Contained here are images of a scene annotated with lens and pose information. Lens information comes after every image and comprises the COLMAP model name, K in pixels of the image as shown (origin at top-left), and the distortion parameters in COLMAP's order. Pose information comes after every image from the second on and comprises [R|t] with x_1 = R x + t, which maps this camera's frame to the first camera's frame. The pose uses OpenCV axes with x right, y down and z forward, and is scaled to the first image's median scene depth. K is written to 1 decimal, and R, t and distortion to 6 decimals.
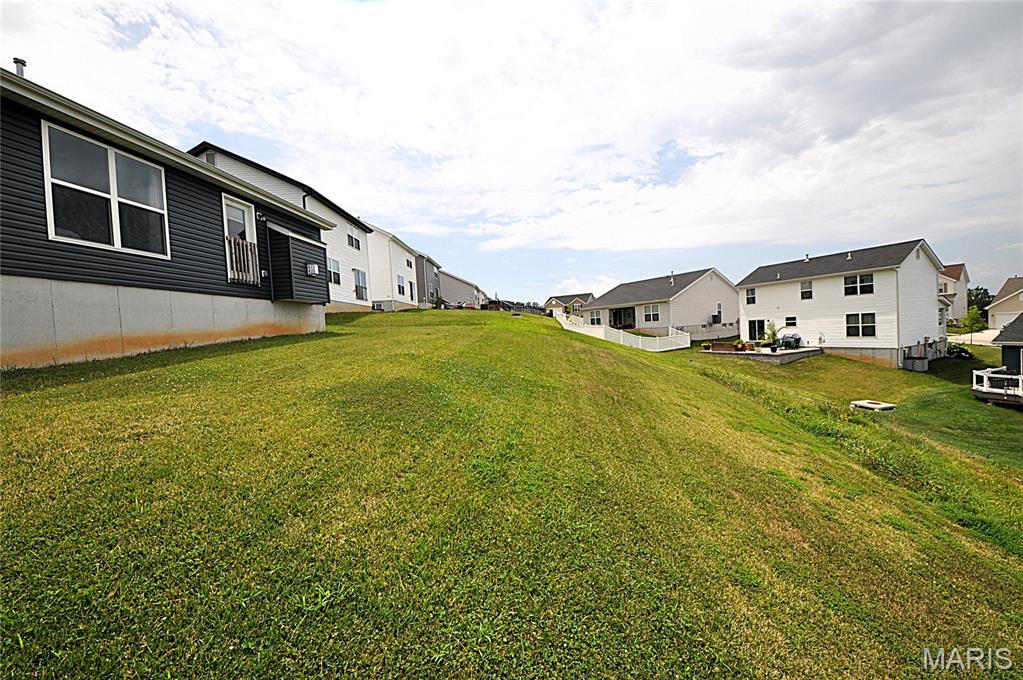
lens RADIAL K [[373.3, 0, 515.5], [0, 373.3, 340.9], [0, 0, 1]] dist [0.033594, -0.022260]
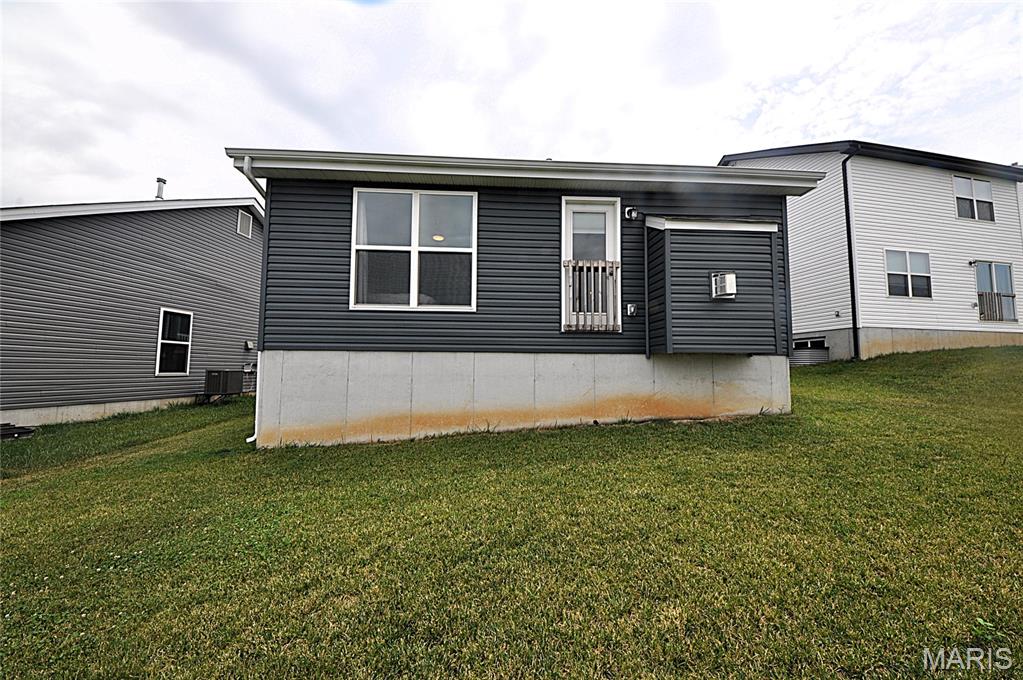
lens RADIAL K [[339.3, 0, 511.3], [0, 339.3, 345.5], [0, 0, 1]] dist [0.006498, -0.000026]
pose [[0.168876, -0.004596, -0.985627, -0.166093], [-0.042579, 0.999022, -0.011954, -0.097118], [0.984717, 0.043986, 0.168515, 0.655344]]
